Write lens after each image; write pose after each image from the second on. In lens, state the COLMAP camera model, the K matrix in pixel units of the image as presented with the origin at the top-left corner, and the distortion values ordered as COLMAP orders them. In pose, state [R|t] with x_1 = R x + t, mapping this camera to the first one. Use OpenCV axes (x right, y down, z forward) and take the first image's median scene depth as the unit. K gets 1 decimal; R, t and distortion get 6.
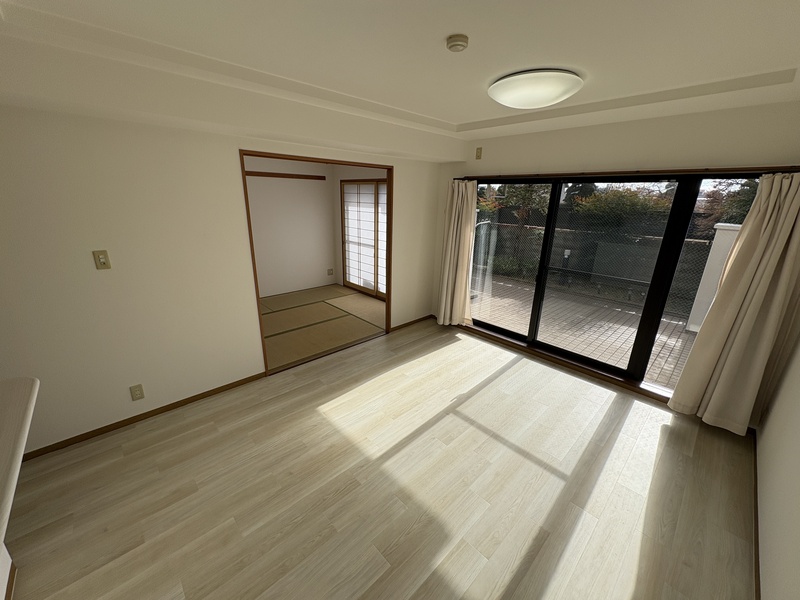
lens RADIAL K [[316.5, 0, 400.0], [0, 316.5, 300.0], [0, 0, 1]] dist [-0.000508, -0.000387]
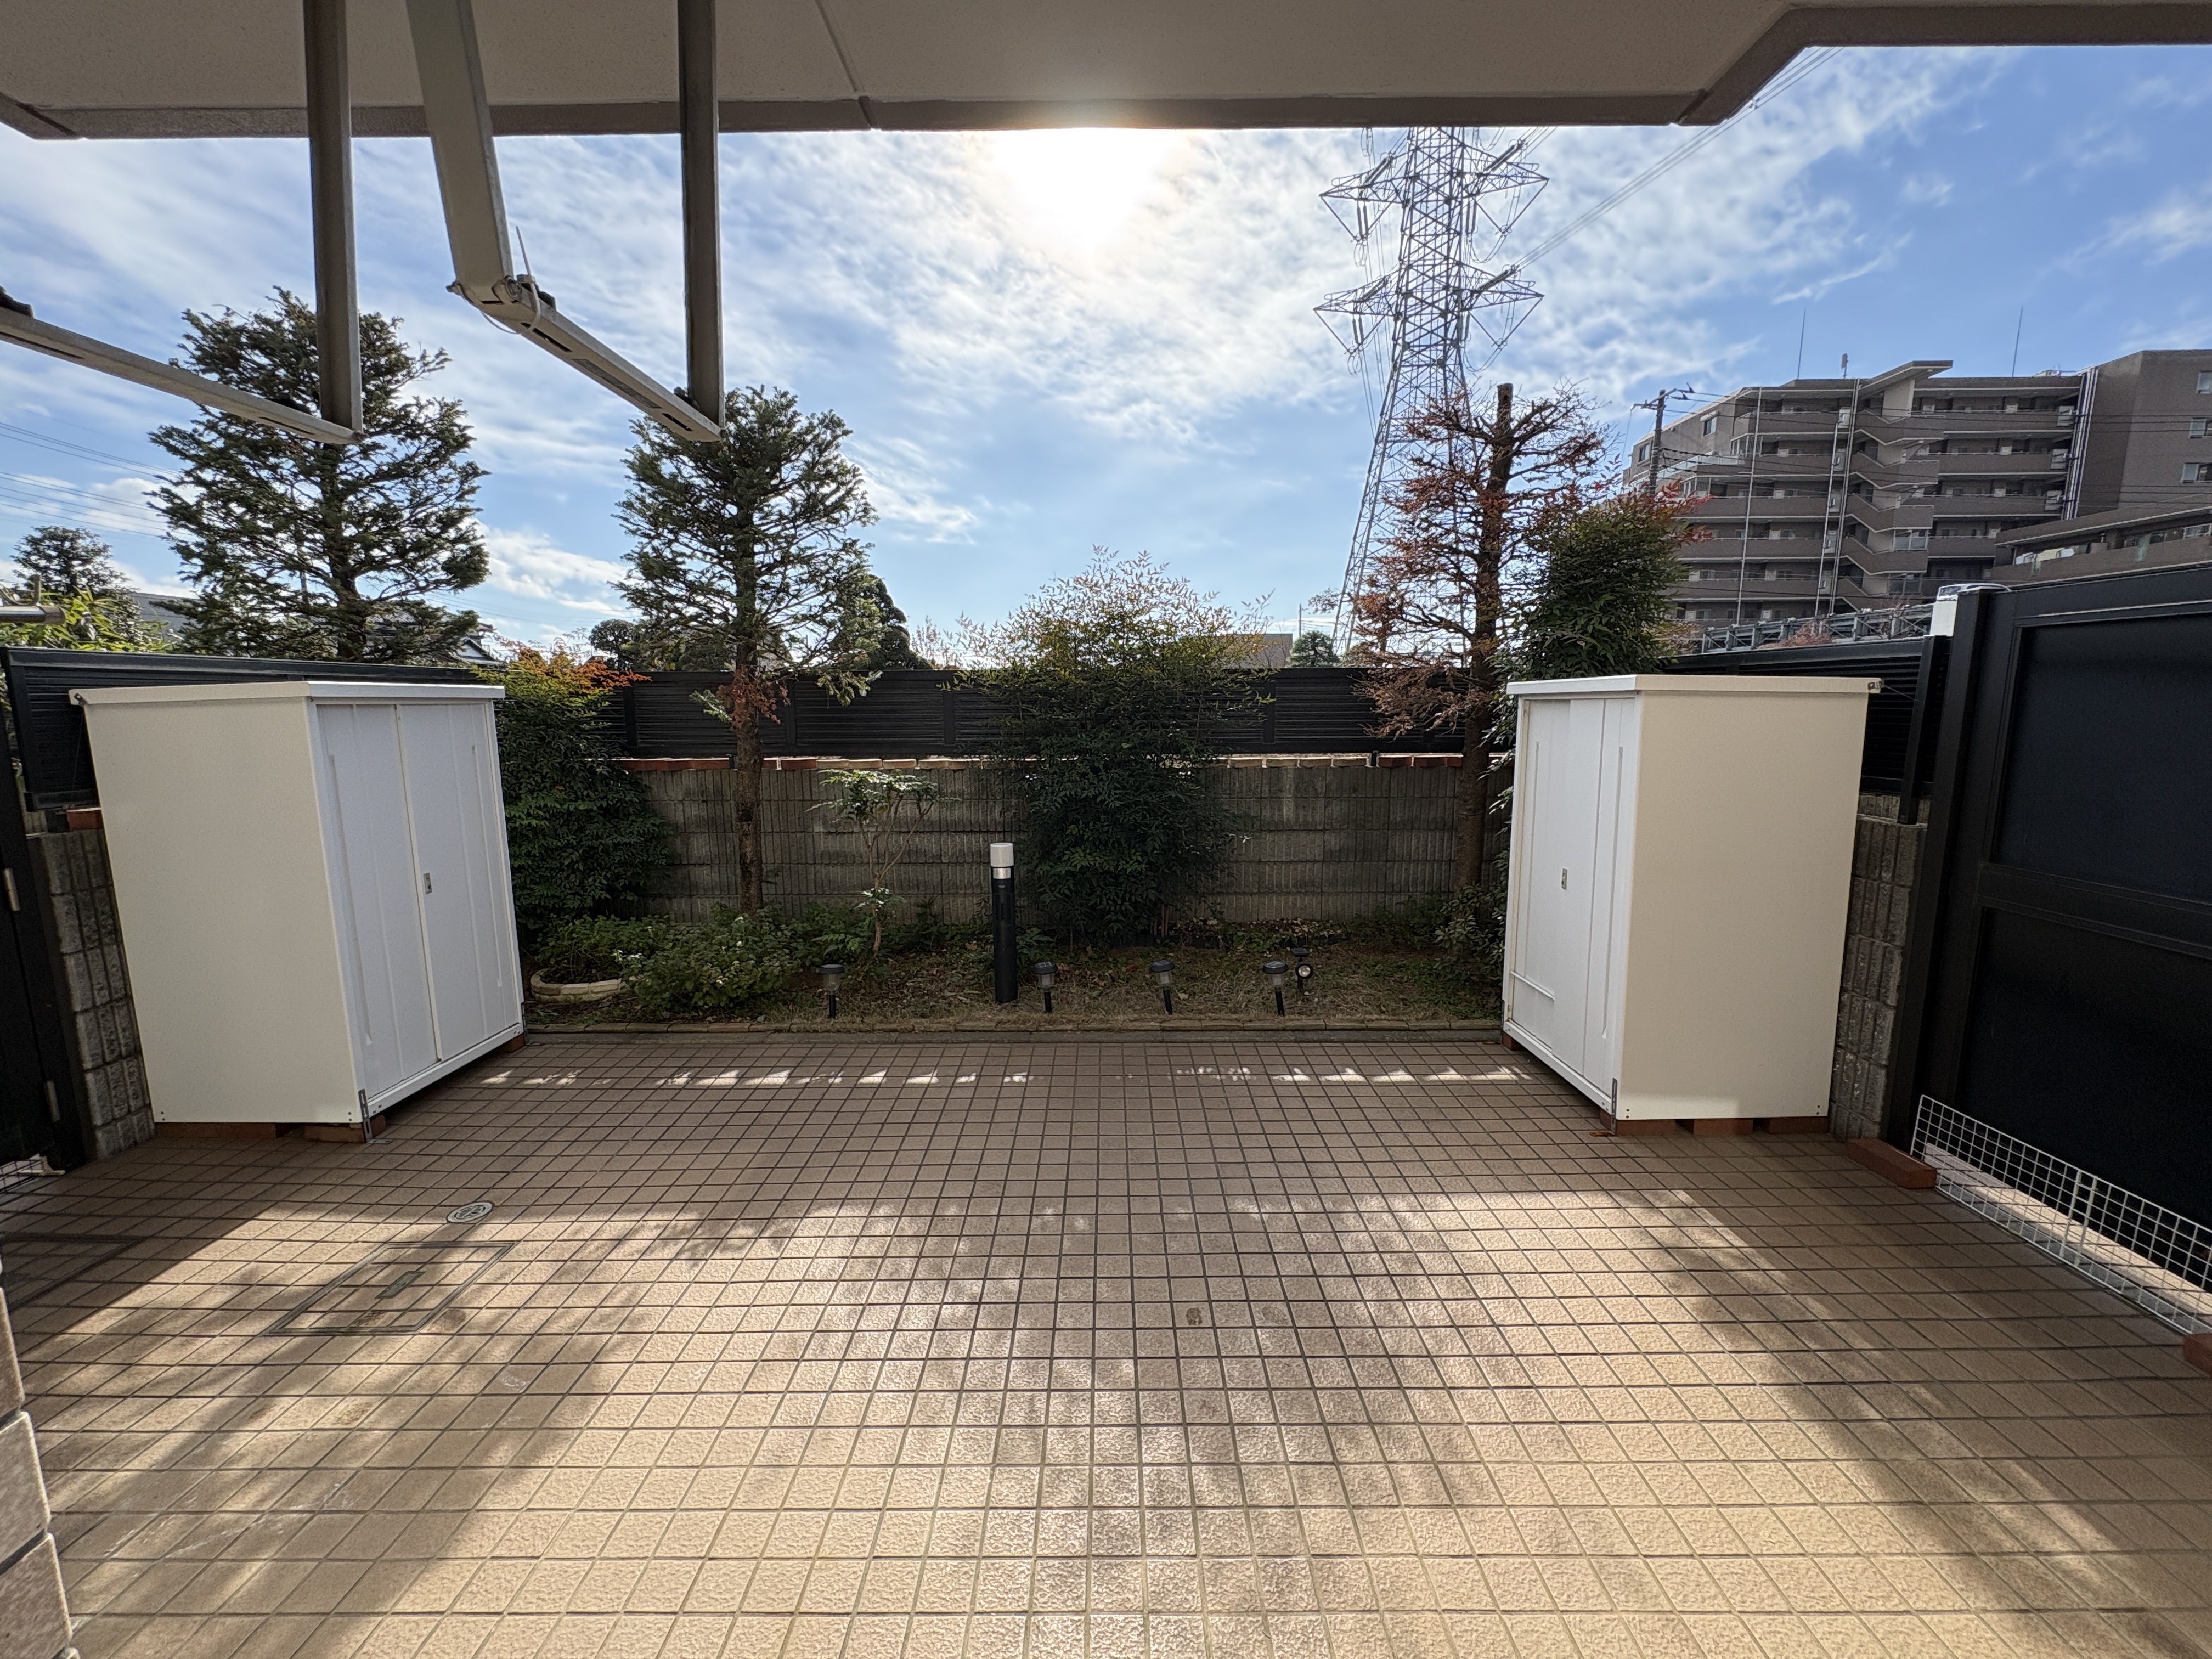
lens RADIAL K [[875.2, 0, 1106.0], [0, 875.2, 829.5], [0, 0, 1]] dist [-0.000508, -0.000387]
pose [[0.693504, -0.134045, 0.707873, 0.217020], [0.246118, 0.967508, -0.057912, -0.164767], [-0.677110, 0.214382, 0.703962, 0.750227]]
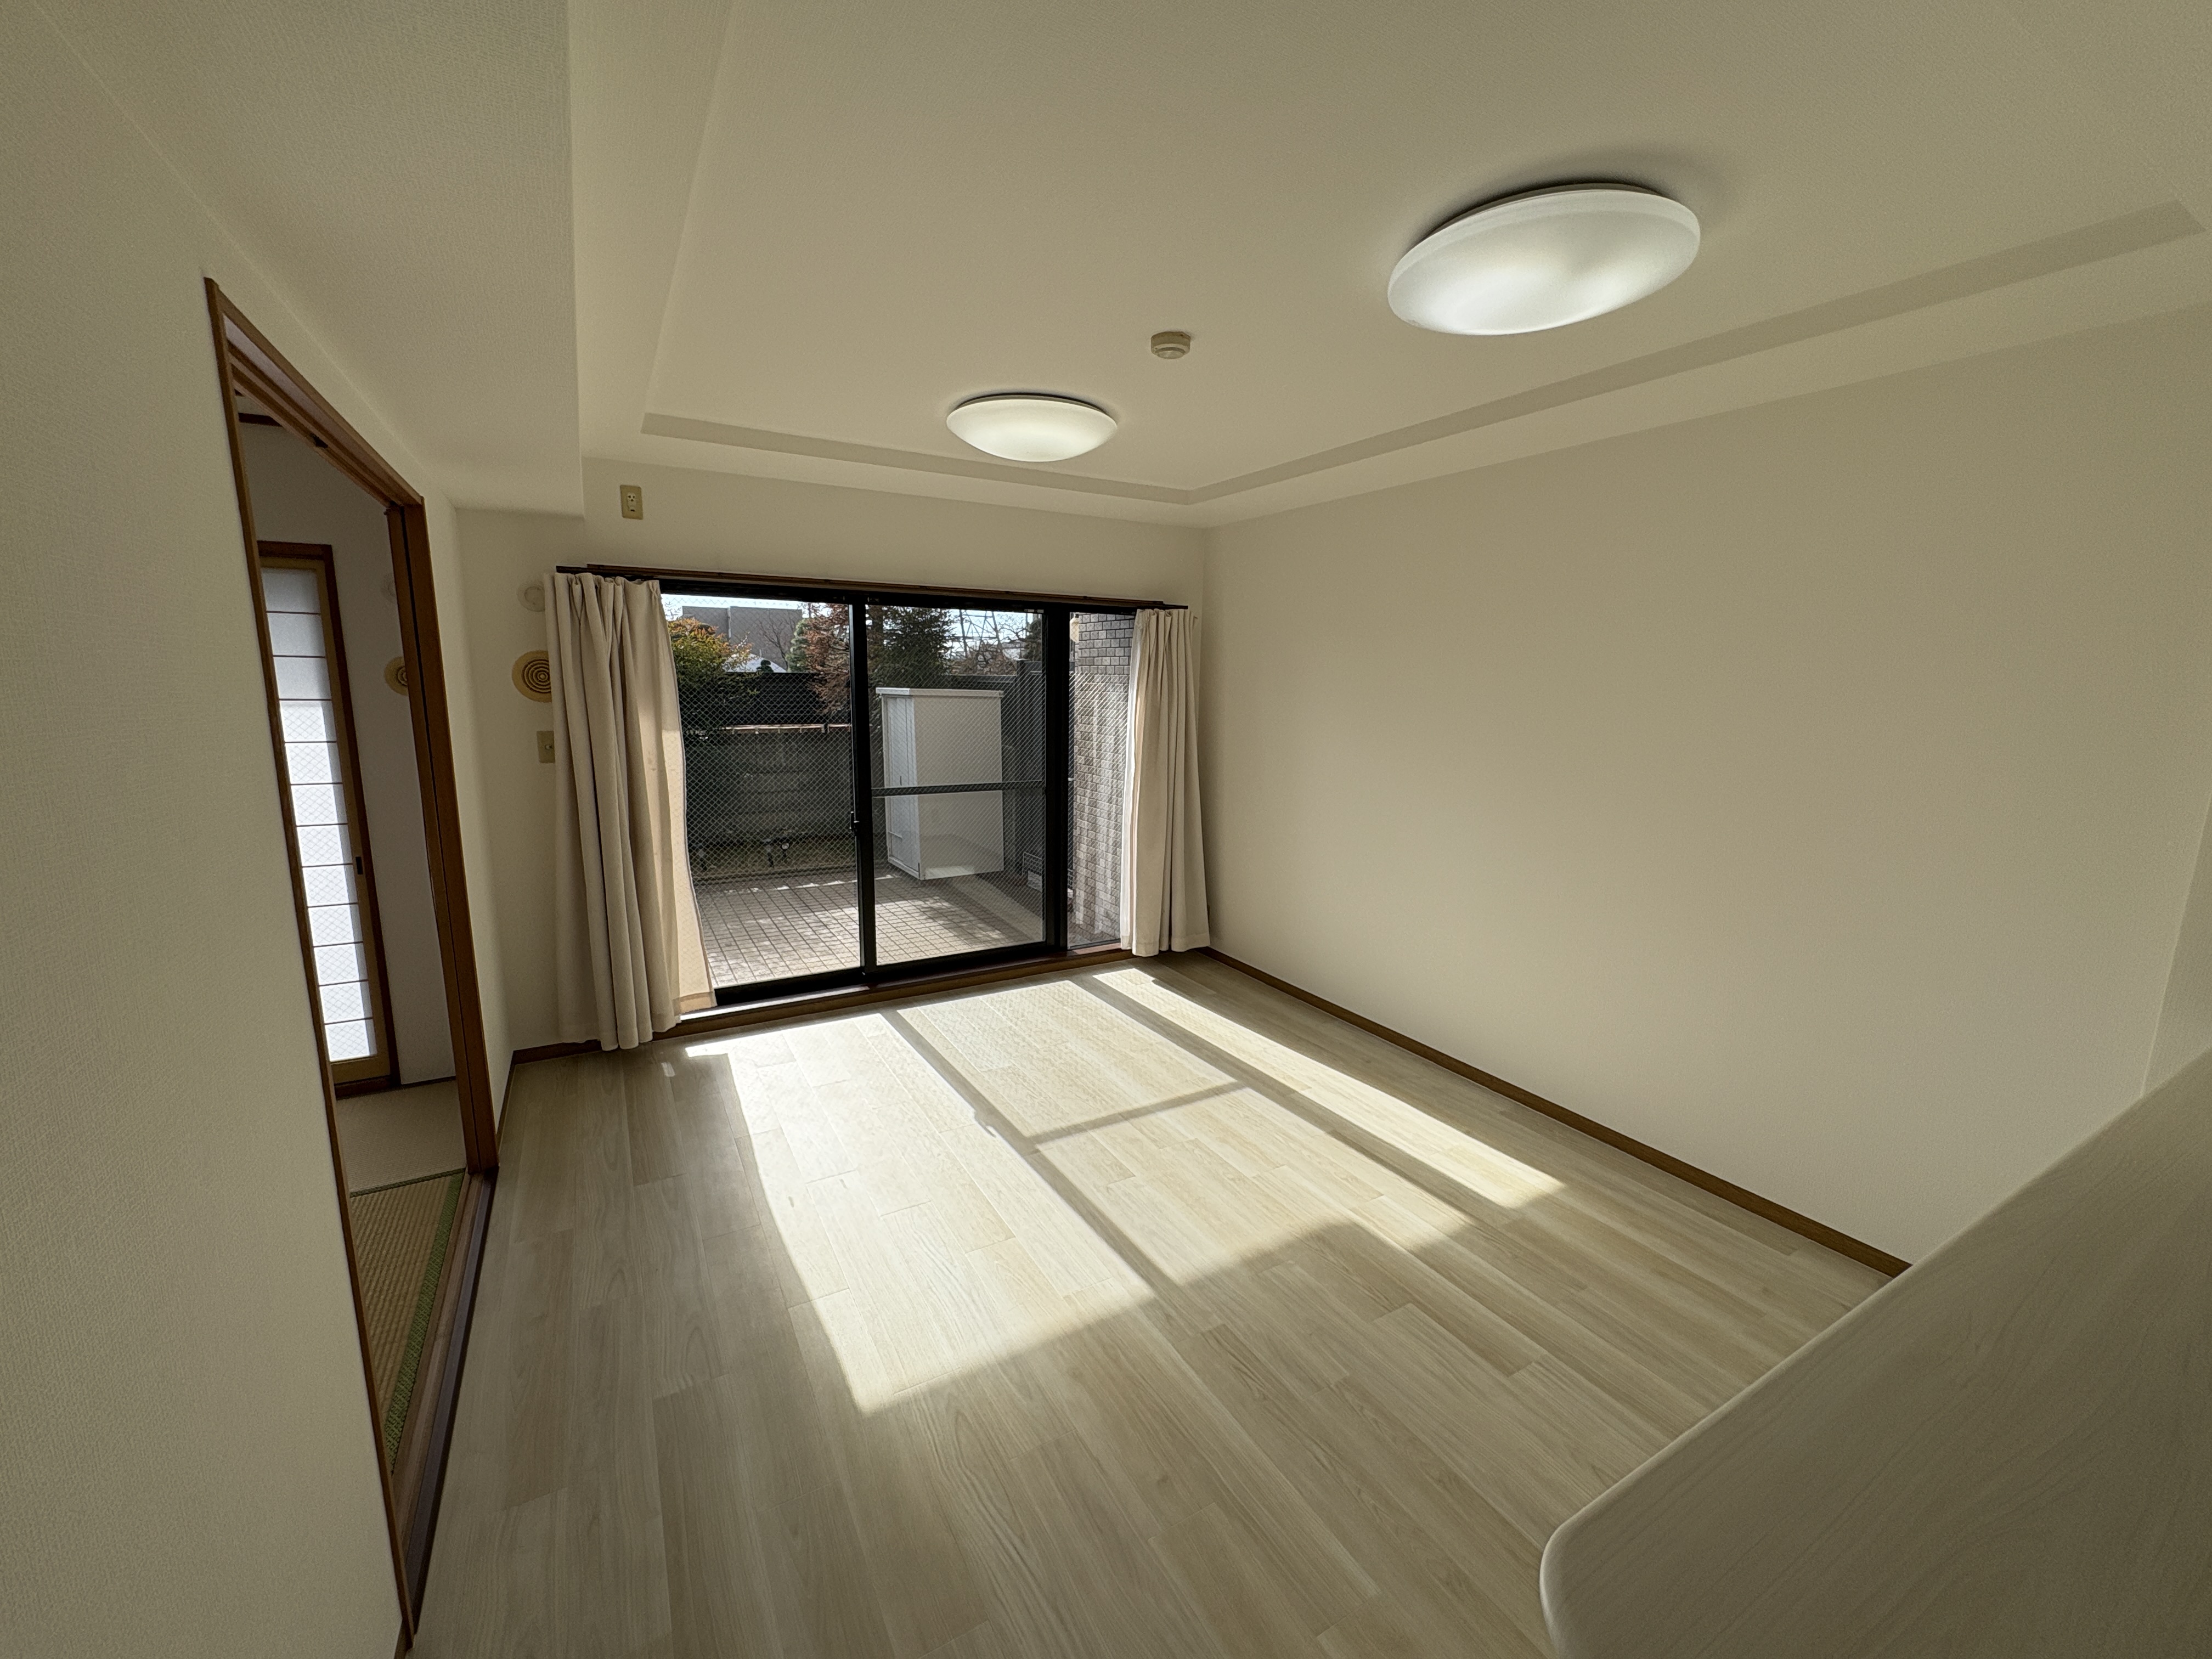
lens RADIAL K [[875.2, 0, 1106.0], [0, 875.2, 829.5], [0, 0, 1]] dist [-0.000508, -0.000387]
pose [[0.235499, -0.189615, 0.953198, -0.425337], [0.291477, 0.949414, 0.116850, -0.069800], [-0.927136, 0.250318, 0.278854, 0.265369]]
